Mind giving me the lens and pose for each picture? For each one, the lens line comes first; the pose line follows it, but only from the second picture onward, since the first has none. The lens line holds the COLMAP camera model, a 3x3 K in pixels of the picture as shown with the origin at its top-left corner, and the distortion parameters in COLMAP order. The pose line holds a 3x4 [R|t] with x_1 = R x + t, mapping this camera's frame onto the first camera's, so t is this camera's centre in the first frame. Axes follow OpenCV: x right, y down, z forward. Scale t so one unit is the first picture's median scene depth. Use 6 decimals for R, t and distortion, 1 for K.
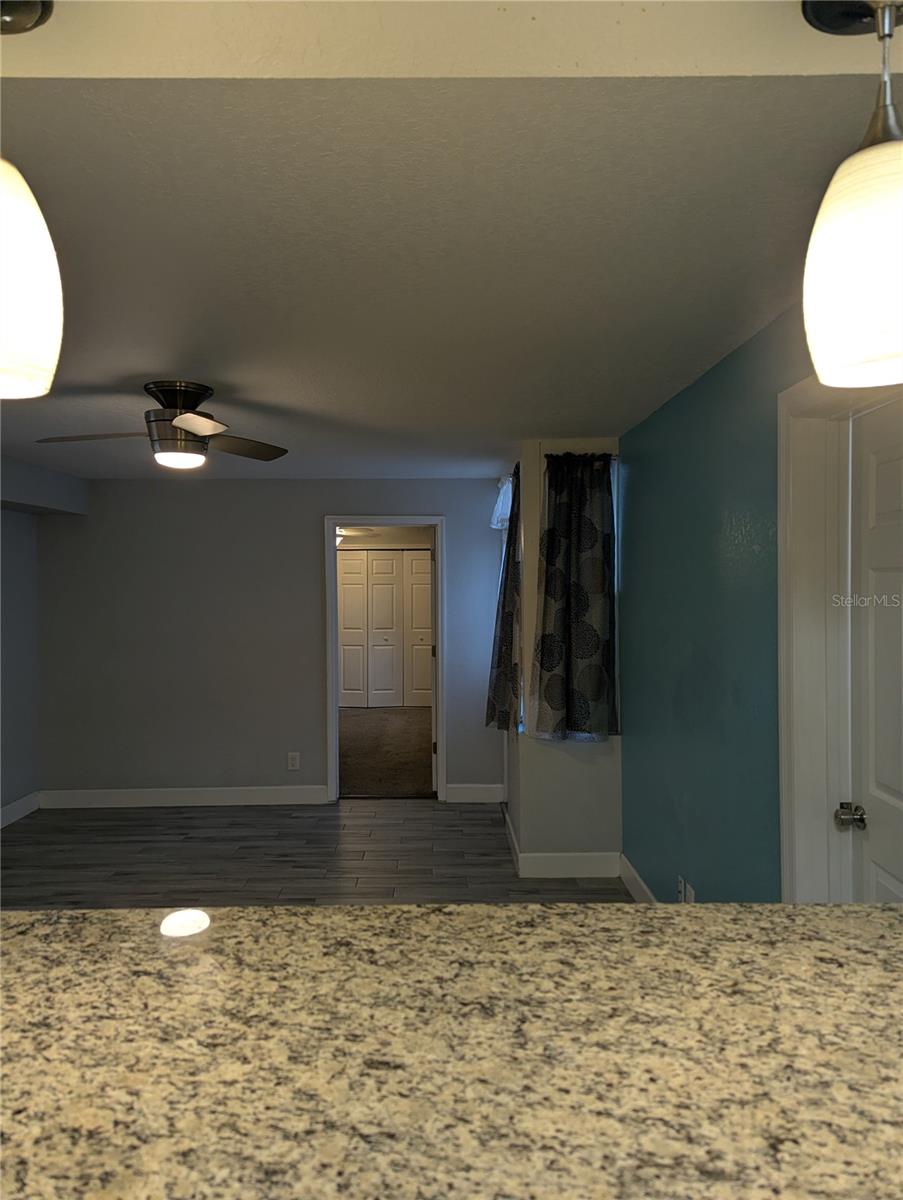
lens RADIAL K [[840.0, 0, 440.2], [0, 840.0, 593.9], [0, 0, 1]] dist [0.063189, -0.059328]
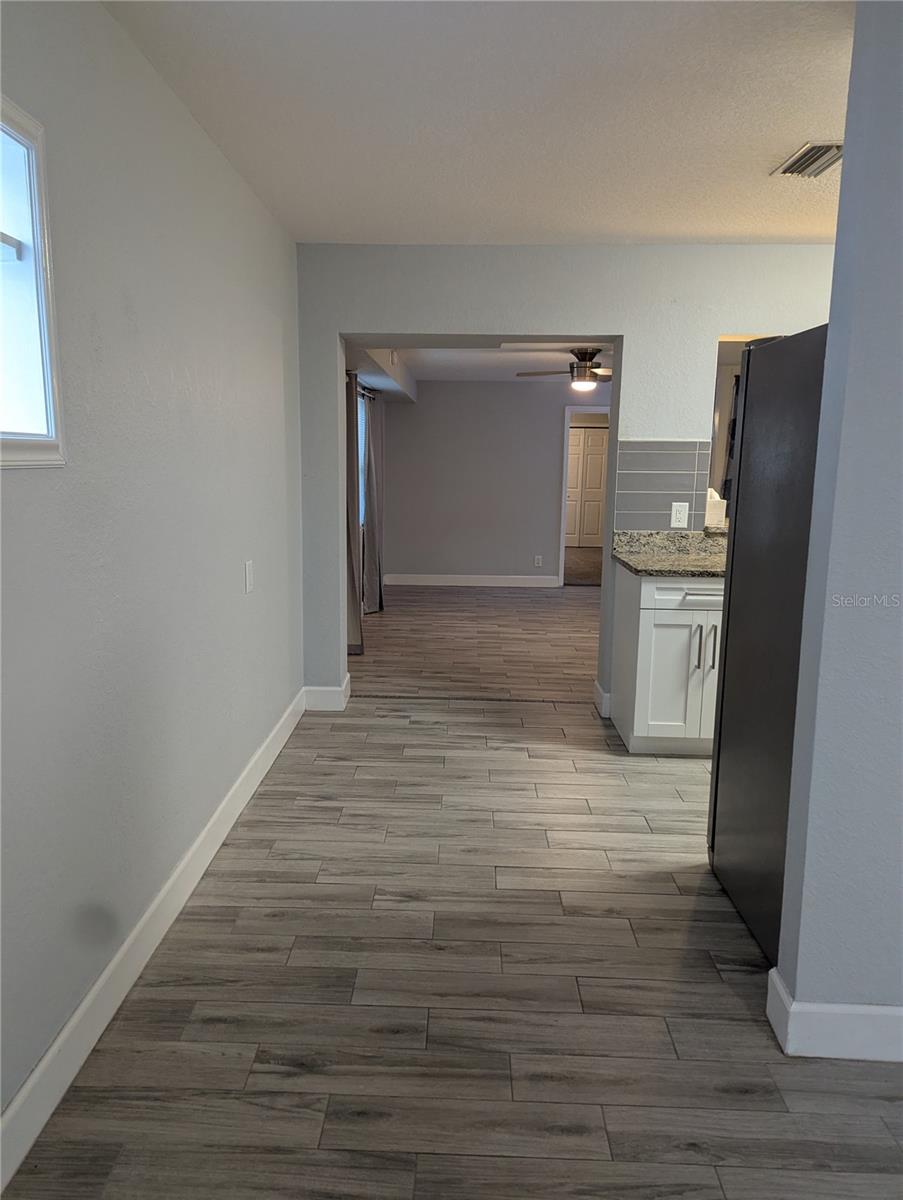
lens RADIAL K [[831.2, 0, 462.0], [0, 831.2, 586.0], [0, 0, 1]] dist [0.063294, -0.000006]
pose [[0.999806, 0.019600, -0.002139, -0.424182], [-0.019112, 0.990106, 0.139013, 0.035622], [0.004842, -0.138945, 0.990288, -0.794348]]
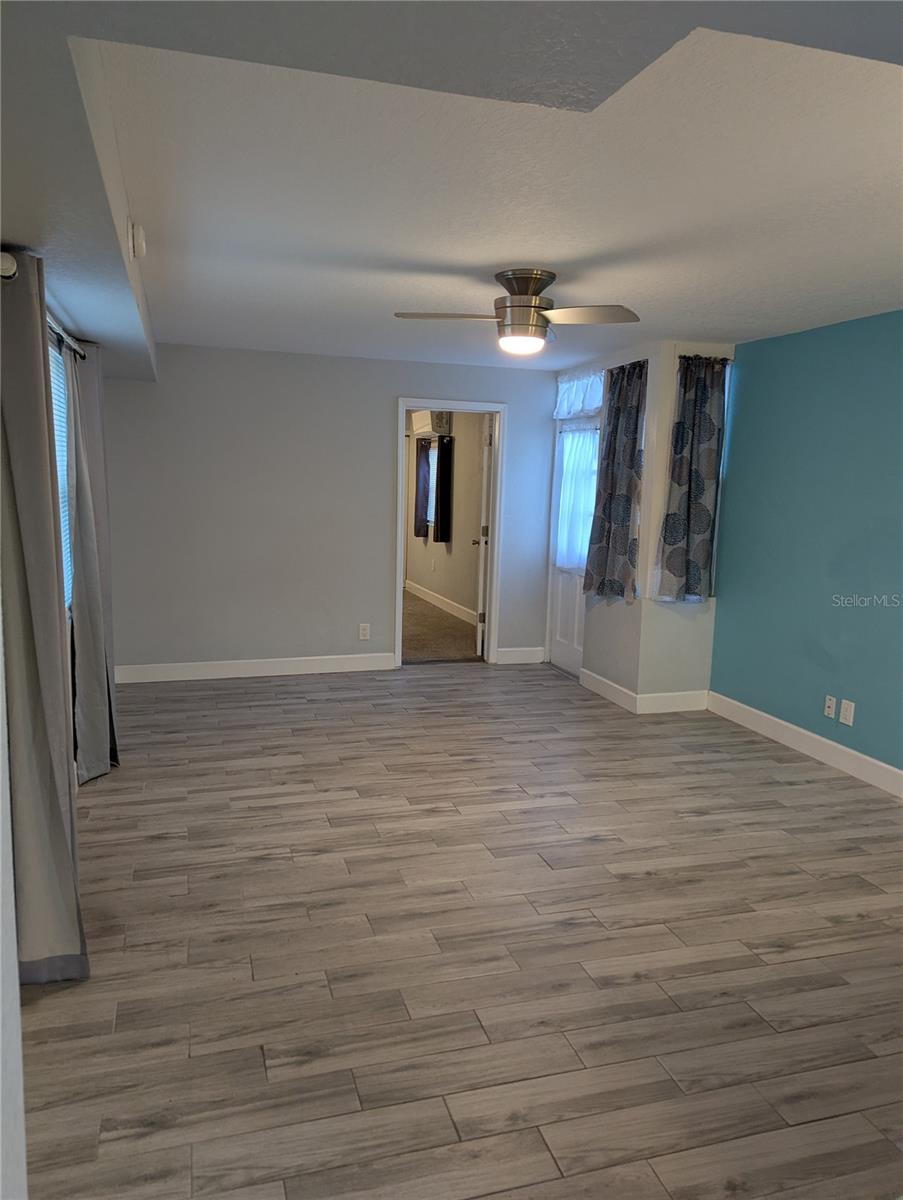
lens RADIAL K [[841.7, 0, 451.5], [0, 841.7, 600.0], [0, 0, 1]] dist [0.088687, 0.000498]
pose [[0.953874, -0.012207, 0.299958, -0.521926], [-0.028593, 0.990937, 0.131253, 0.020744], [-0.298842, -0.133775, 0.944880, -0.048954]]
